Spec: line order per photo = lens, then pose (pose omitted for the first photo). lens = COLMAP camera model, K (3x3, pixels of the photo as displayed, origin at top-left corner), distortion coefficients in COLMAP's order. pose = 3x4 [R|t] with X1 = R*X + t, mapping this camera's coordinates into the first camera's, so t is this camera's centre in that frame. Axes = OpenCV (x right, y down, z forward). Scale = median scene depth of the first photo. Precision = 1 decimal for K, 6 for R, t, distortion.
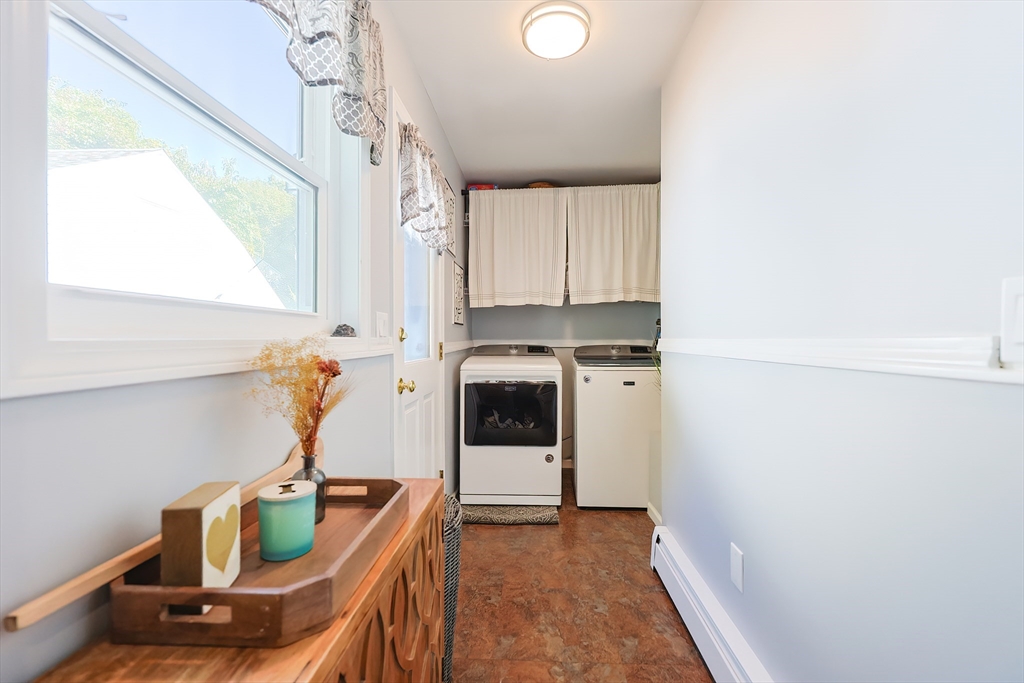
lens RADIAL K [[441.1, 0, 519.3], [0, 441.1, 342.0], [0, 0, 1]] dist [-0.000439, -0.000095]
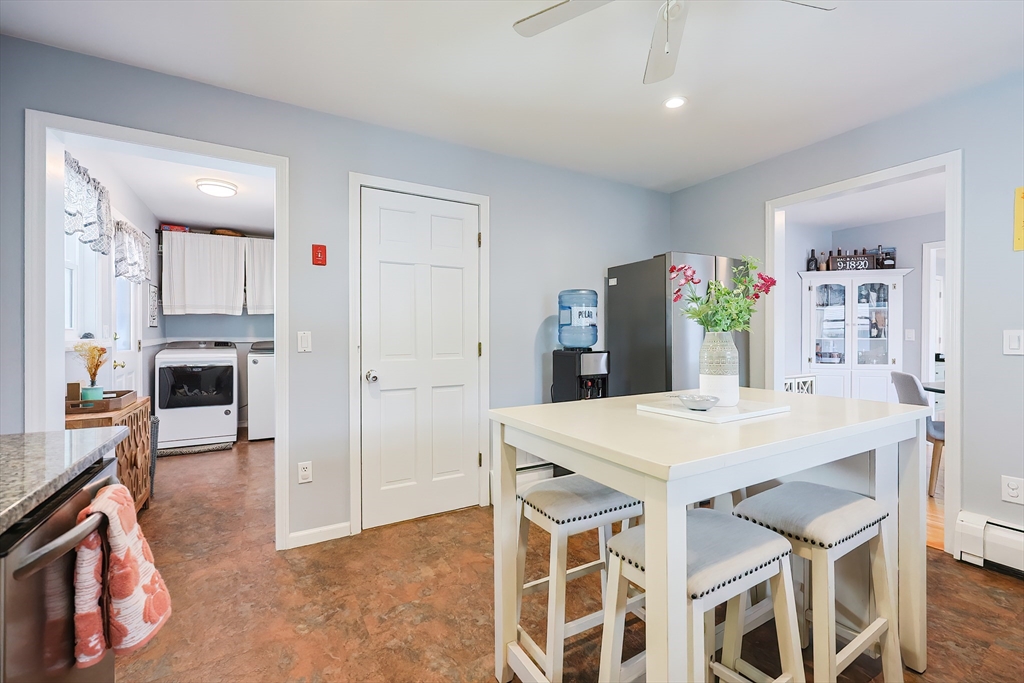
lens RADIAL K [[430.4, 0, 514.0], [0, 430.4, 336.2], [0, 0, 1]] dist [-0.001708, 0.000063]
pose [[0.840551, -0.001289, 0.541730, 0.088395], [0.001615, 0.999999, -0.000126, -0.008078], [-0.541730, 0.000981, 0.840552, -0.789118]]
